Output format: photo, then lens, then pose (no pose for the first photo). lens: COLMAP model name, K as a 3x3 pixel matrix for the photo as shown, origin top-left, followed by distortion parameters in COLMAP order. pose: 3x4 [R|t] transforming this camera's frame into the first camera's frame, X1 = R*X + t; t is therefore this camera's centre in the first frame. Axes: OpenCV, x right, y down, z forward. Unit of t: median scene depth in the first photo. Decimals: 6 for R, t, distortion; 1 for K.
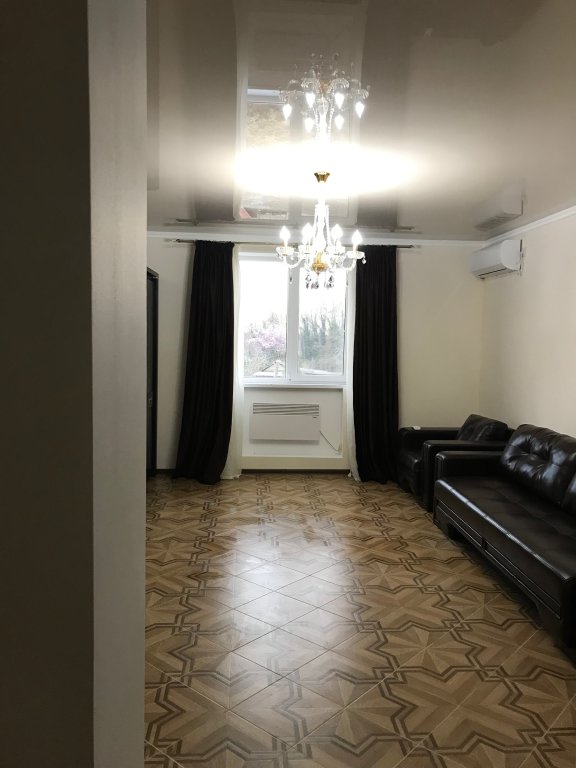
lens RADIAL K [[629.0, 0, 293.4], [0, 629.0, 390.8], [0, 0, 1]] dist [0.000251, 0.012185]
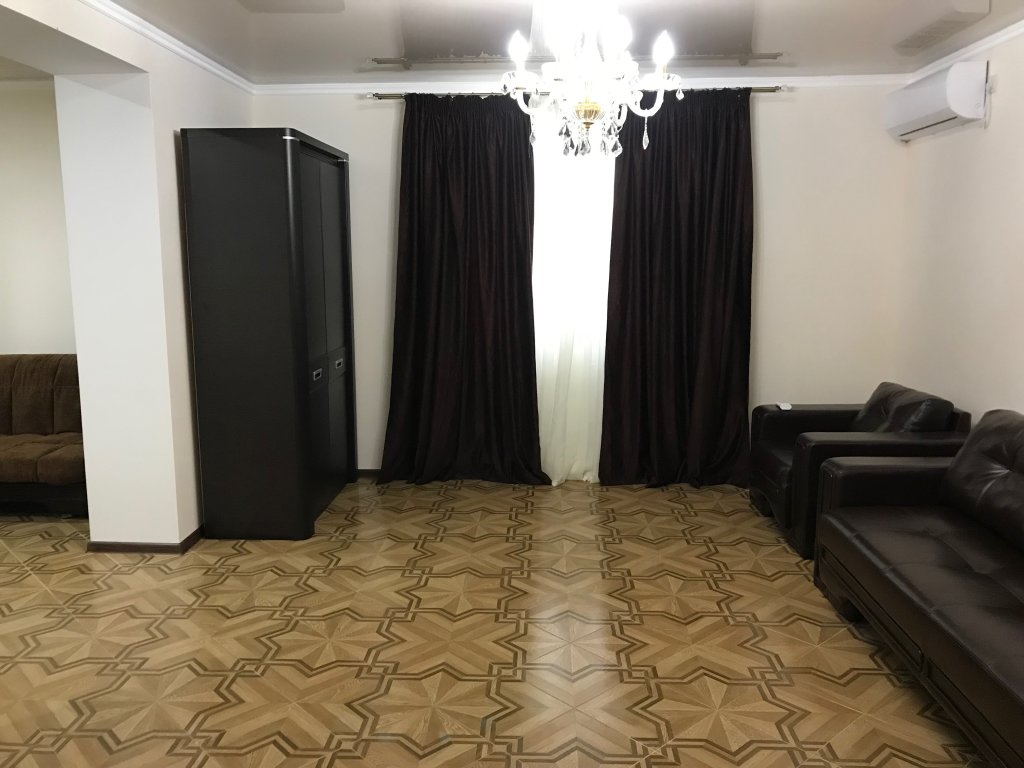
lens RADIAL K [[838.6, 0, 515.8], [0, 838.6, 384.3], [0, 0, 1]] dist [0.000251, 0.012185]
pose [[0.993445, -0.005241, -0.114189, 0.043433], [0.012905, 0.997705, 0.066475, -0.017959], [0.113579, -0.067512, 0.991233, 0.233295]]
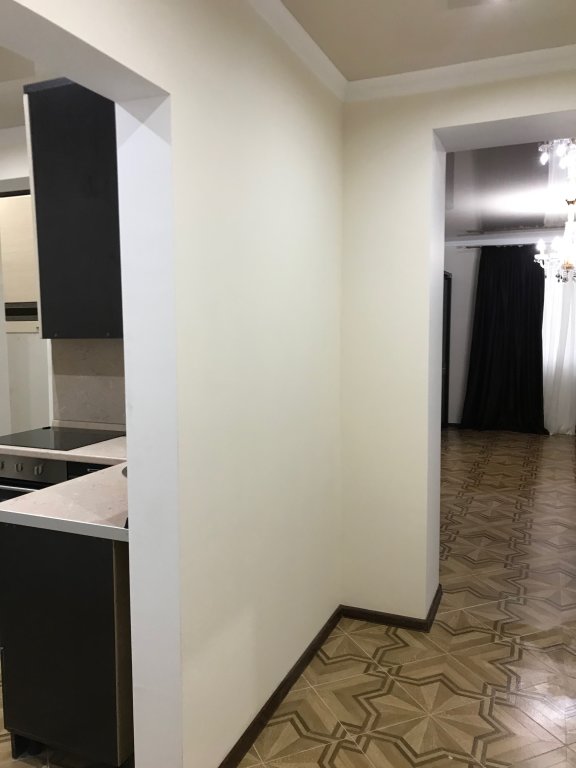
lens RADIAL K [[629.0, 0, 273.6], [0, 629.0, 383.0], [0, 0, 1]] dist [0.000251, 0.012185]
pose [[0.883352, 0.016852, -0.468408, 0.090692], [-0.013213, 0.999852, 0.011052, 0.041083], [0.468525, -0.003574, 0.883443, -0.405298]]
